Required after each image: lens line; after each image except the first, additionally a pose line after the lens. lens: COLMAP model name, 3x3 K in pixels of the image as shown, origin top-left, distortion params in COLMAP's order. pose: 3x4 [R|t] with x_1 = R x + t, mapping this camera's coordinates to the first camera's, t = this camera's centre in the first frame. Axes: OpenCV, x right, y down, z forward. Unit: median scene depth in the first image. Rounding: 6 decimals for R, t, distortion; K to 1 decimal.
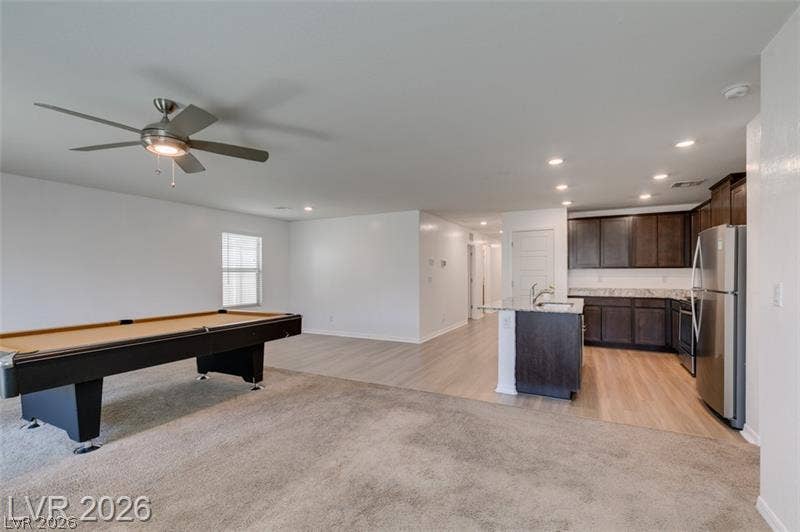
lens RADIAL K [[358.1, 0, 399.0], [0, 358.1, 271.7], [0, 0, 1]] dist [-0.000942, -0.000360]
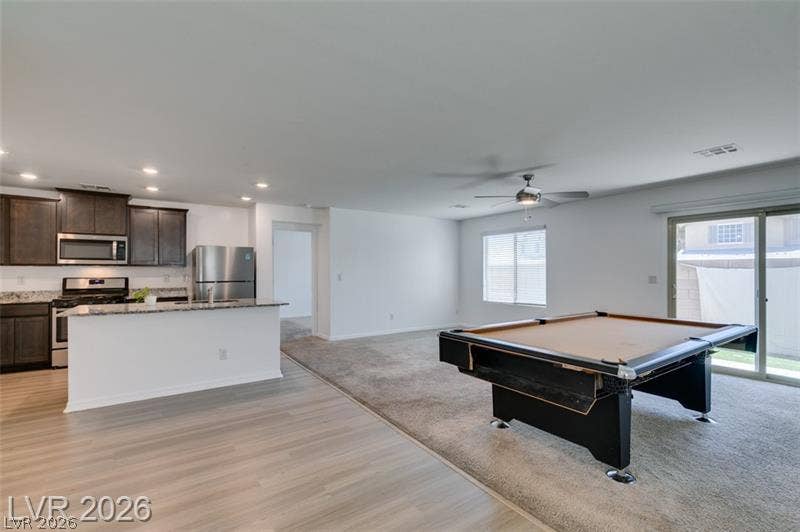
lens RADIAL K [[358.1, 0, 399.5], [0, 358.1, 269.4], [0, 0, 1]] dist [-0.000942, -0.000360]
pose [[-0.878518, 0.006545, 0.477664, -0.381177], [0.000494, 0.999918, -0.012793, 0.008744], [-0.477709, -0.011003, -0.878449, 1.179863]]
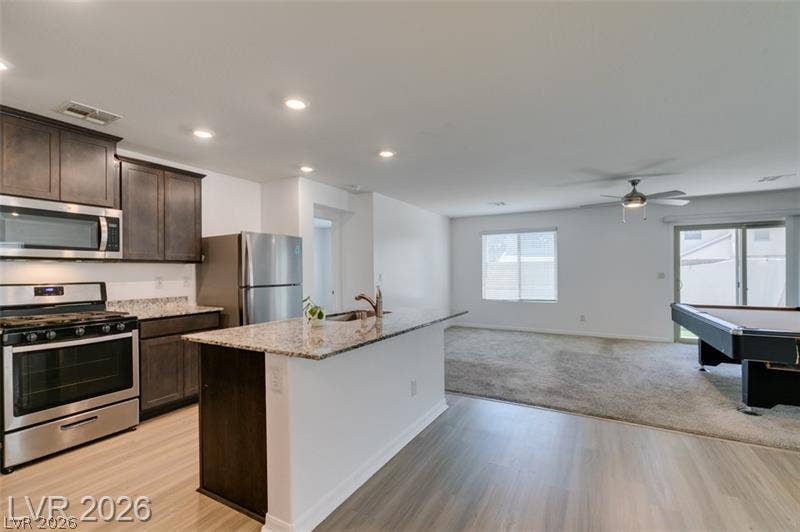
lens RADIAL K [[358.1, 0, 399.1], [0, 358.1, 269.9], [0, 0, 1]] dist [-0.000942, -0.000360]
pose [[-0.999443, 0.007436, 0.032543, 0.233999], [0.007218, 0.999951, -0.006809, 0.006401], [-0.032592, -0.006570, -0.999447, 1.219732]]
